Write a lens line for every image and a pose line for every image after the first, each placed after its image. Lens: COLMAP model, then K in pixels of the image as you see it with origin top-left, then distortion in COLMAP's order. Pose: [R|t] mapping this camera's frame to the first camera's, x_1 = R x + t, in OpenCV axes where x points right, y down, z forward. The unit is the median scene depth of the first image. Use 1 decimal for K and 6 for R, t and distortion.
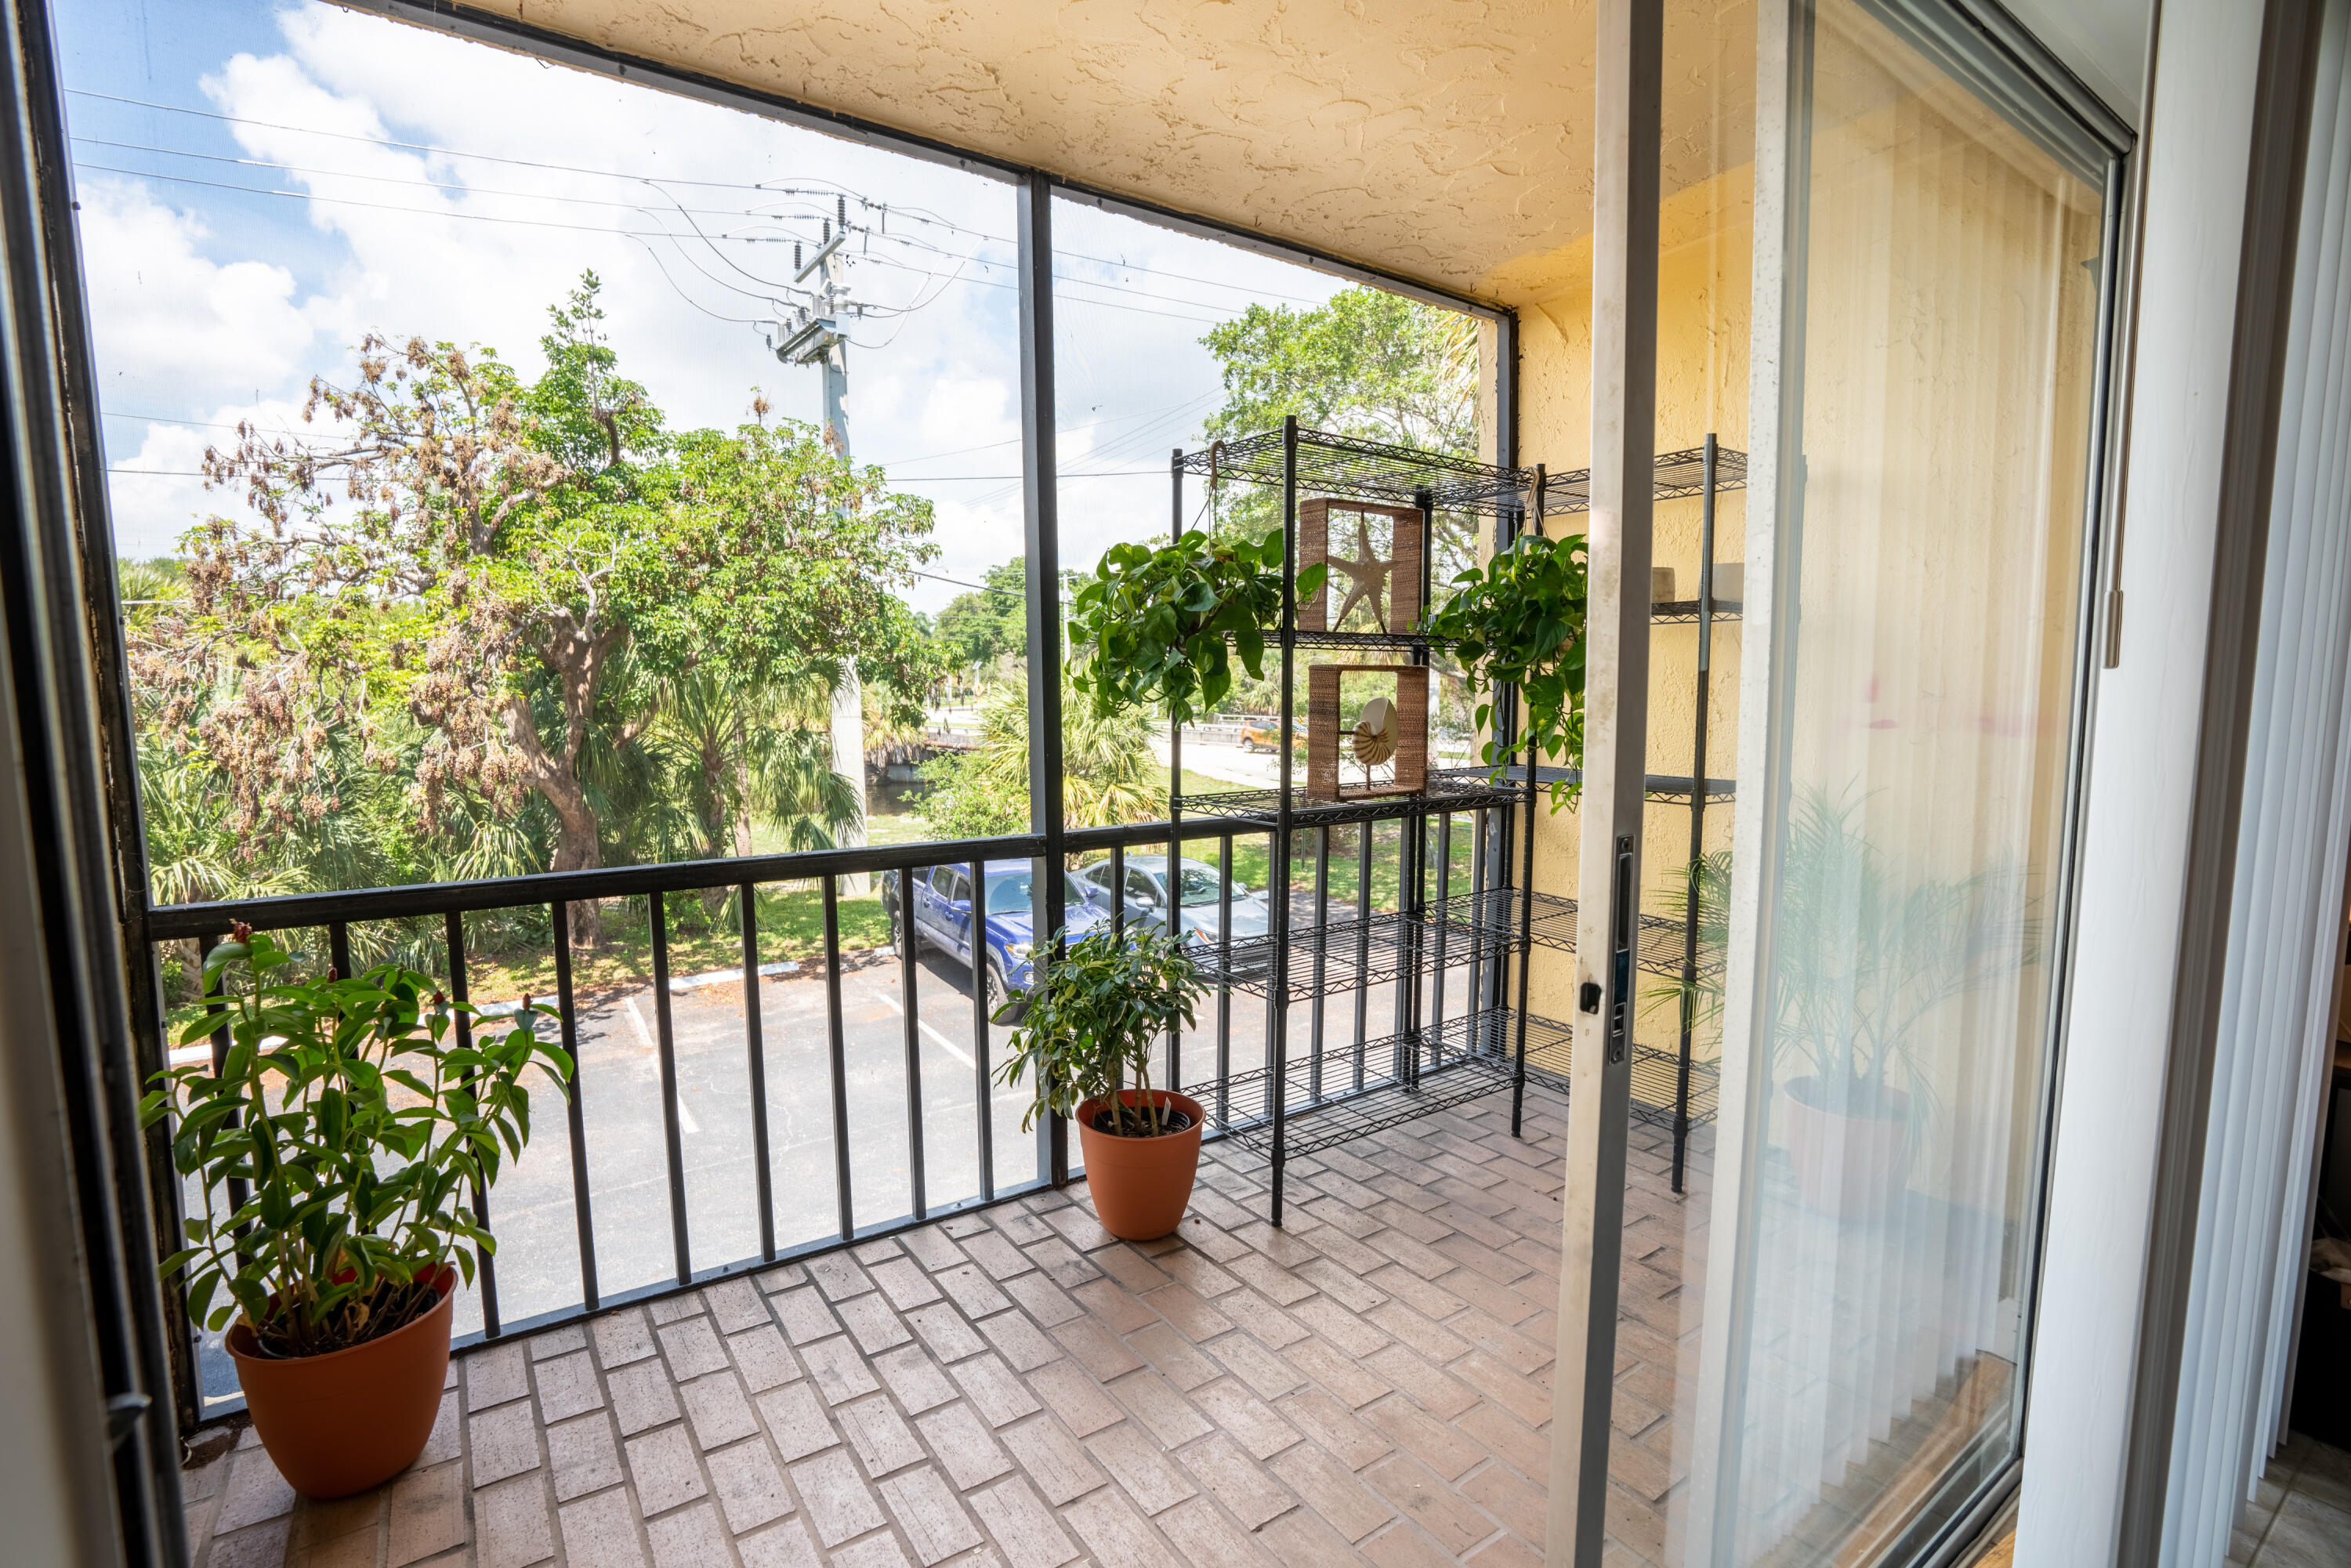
lens RADIAL K [[1112.8, 0, 1171.6], [0, 1112.8, 788.6], [0, 0, 1]] dist [-0.072232, 0.029784]
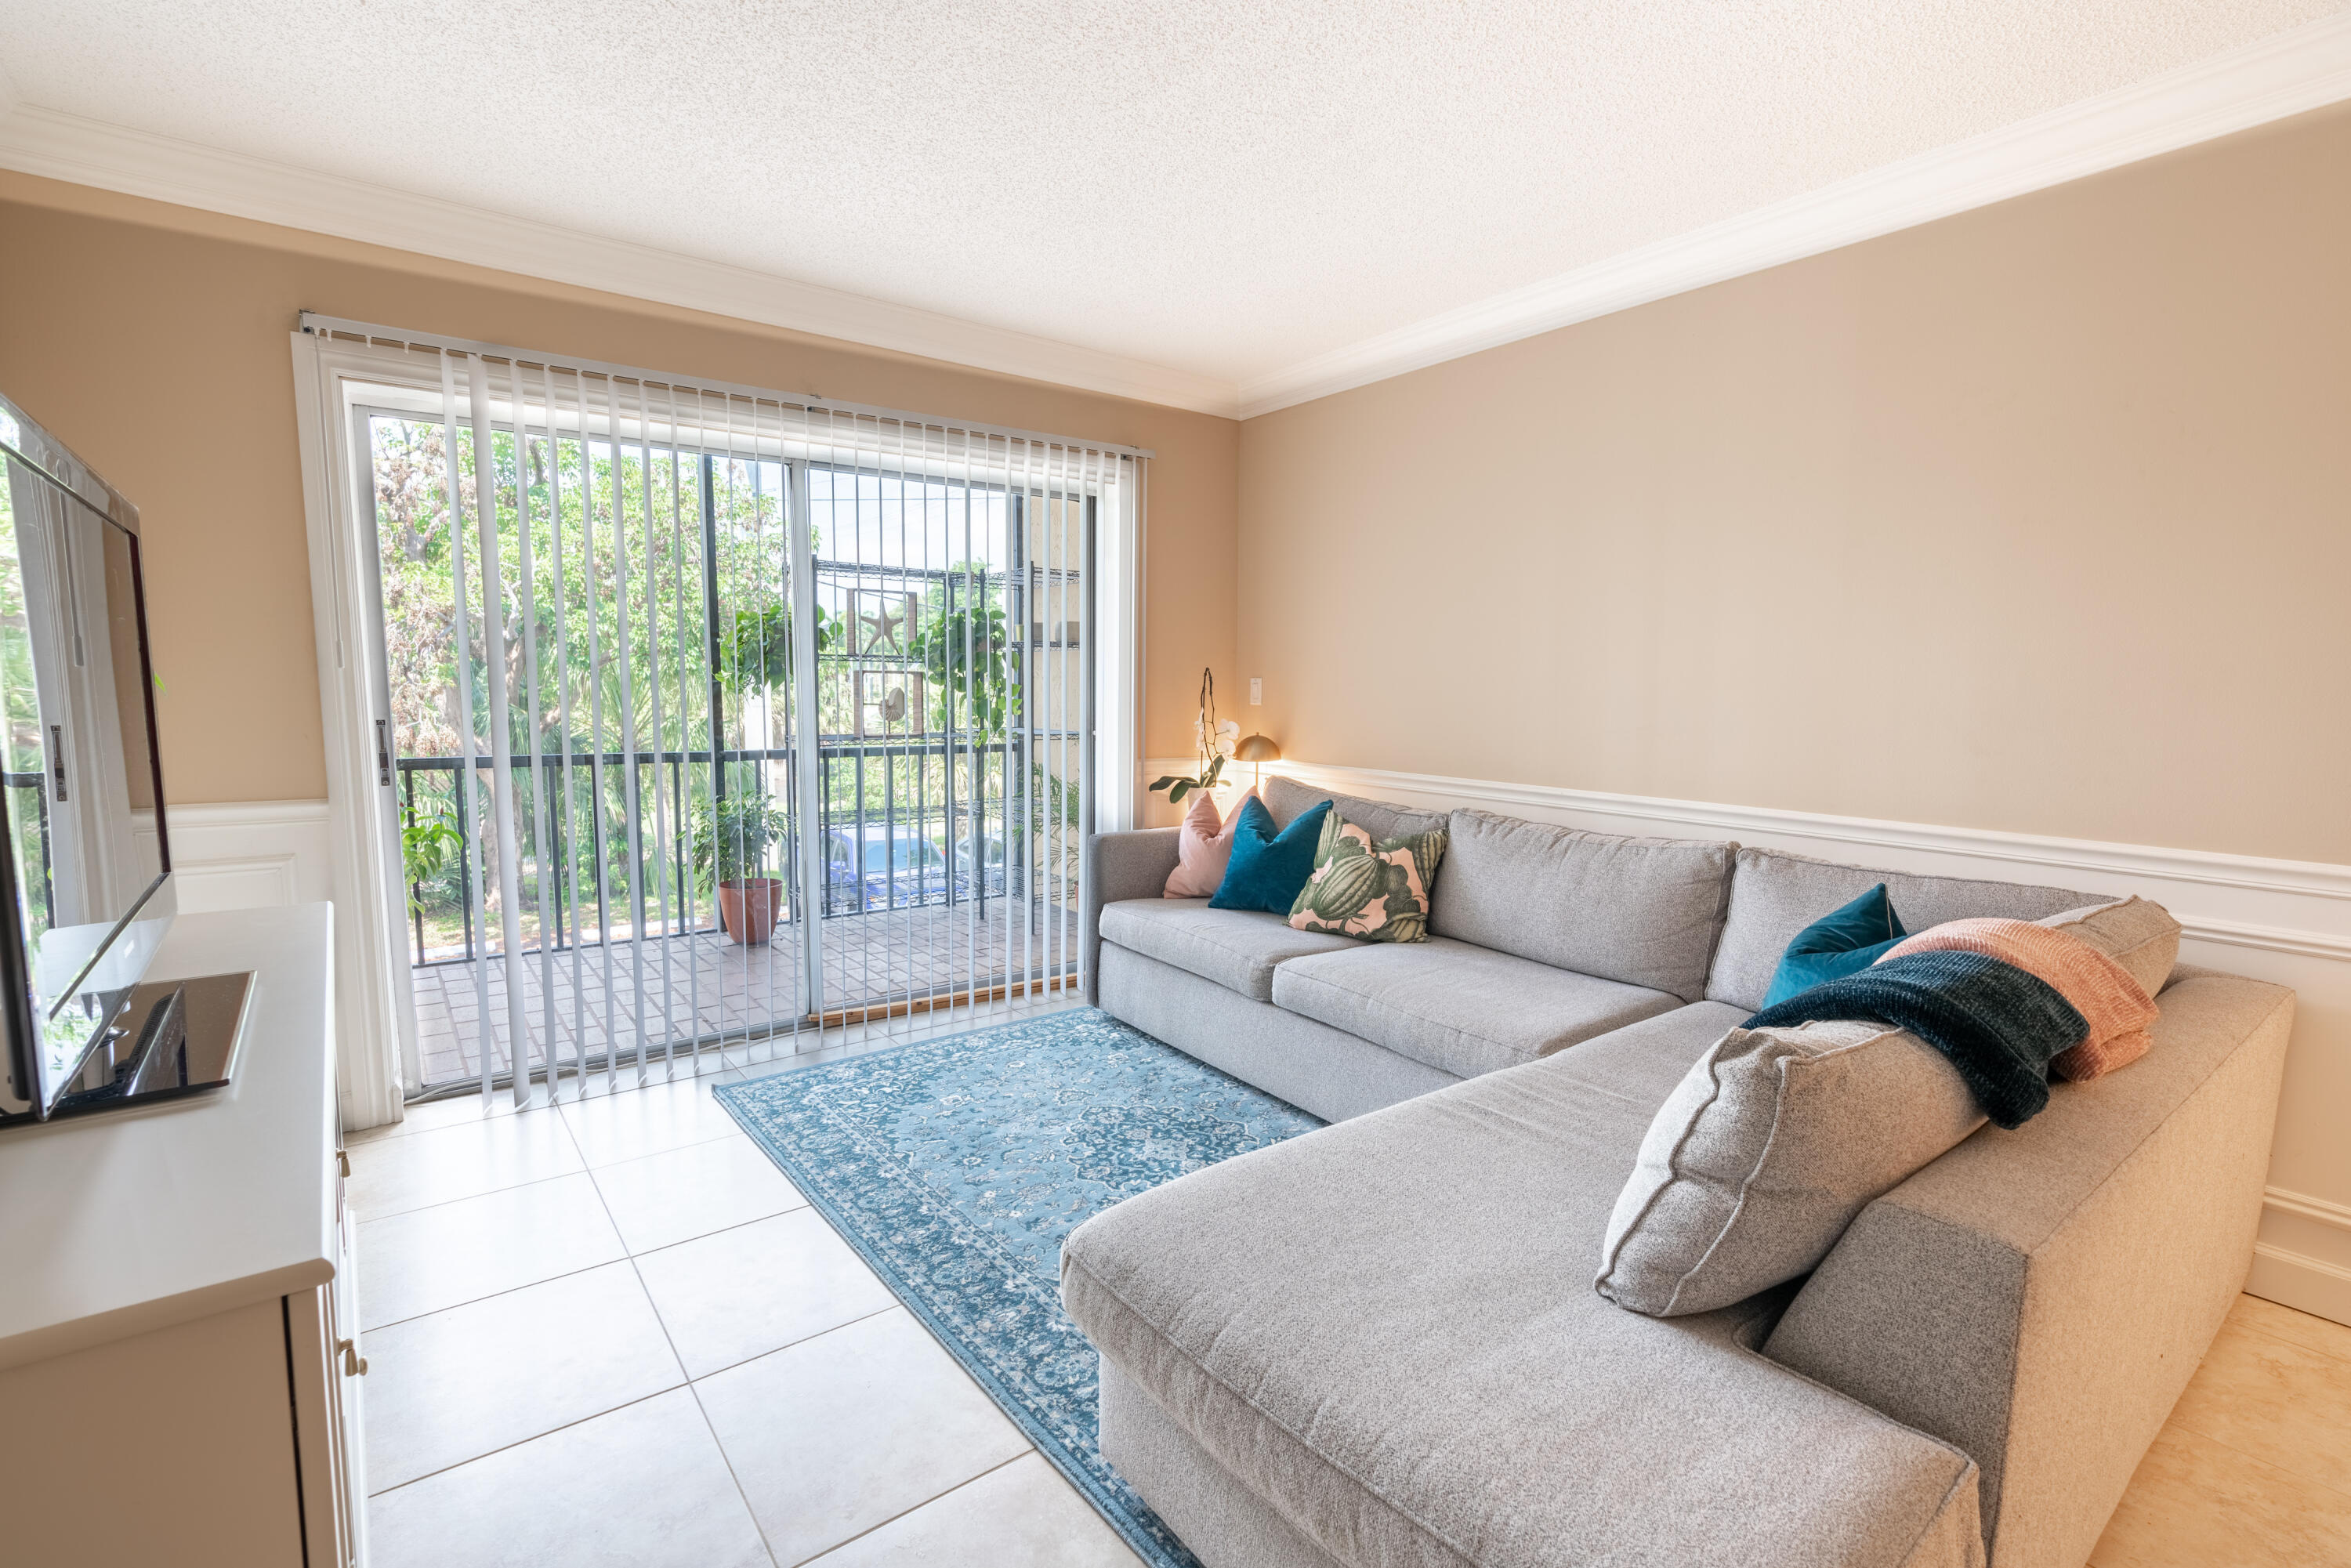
lens RADIAL K [[1084.1, 0, 1170.6], [0, 1084.1, 793.8], [0, 0, 1]] dist [-0.001564, 0.000260]
pose [[0.998955, 0.010942, 0.044374, 0.123542], [-0.011113, 0.999932, 0.003611, 0.020095], [-0.044332, -0.004101, 0.999008, -0.198564]]
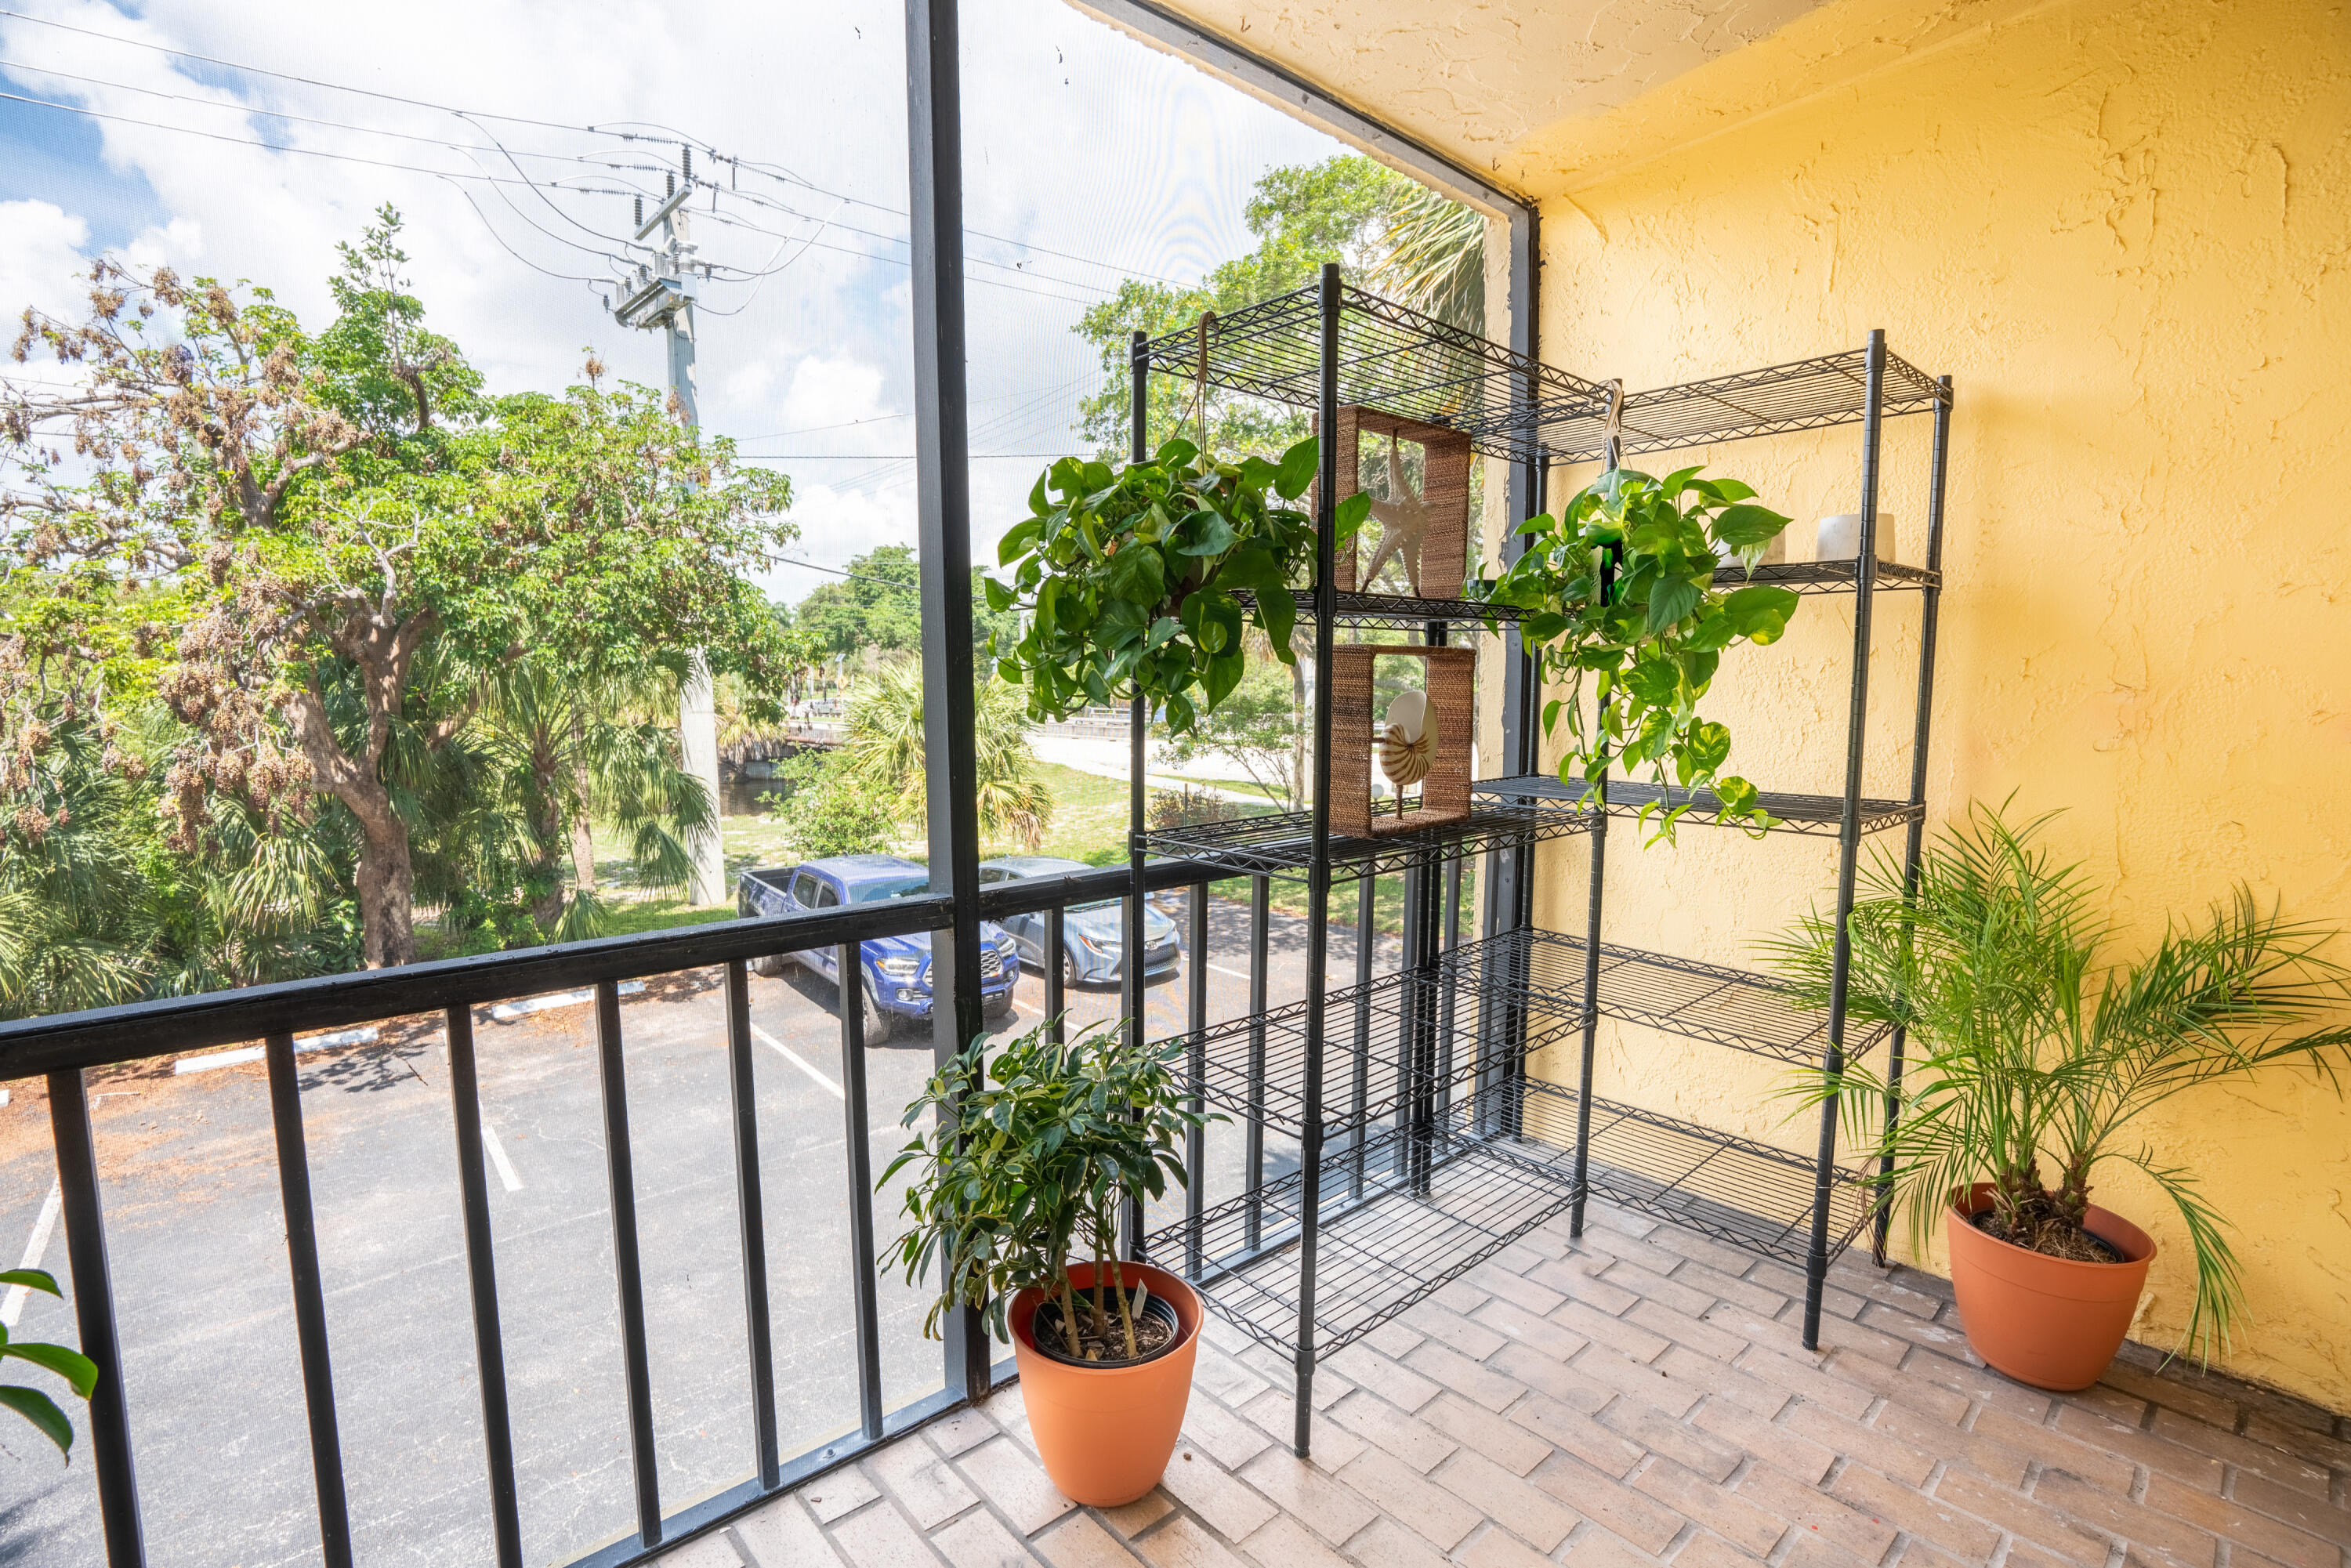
lens RADIAL K [[1112.8, 0, 1171.6], [0, 1112.8, 788.6], [0, 0, 1]] dist [-0.072232, 0.029784]
pose [[0.993146, -0.010142, 0.116442, -0.011405], [0.009386, 0.999931, 0.007035, -0.005152], [-0.116505, -0.005894, 0.993173, 0.061678]]
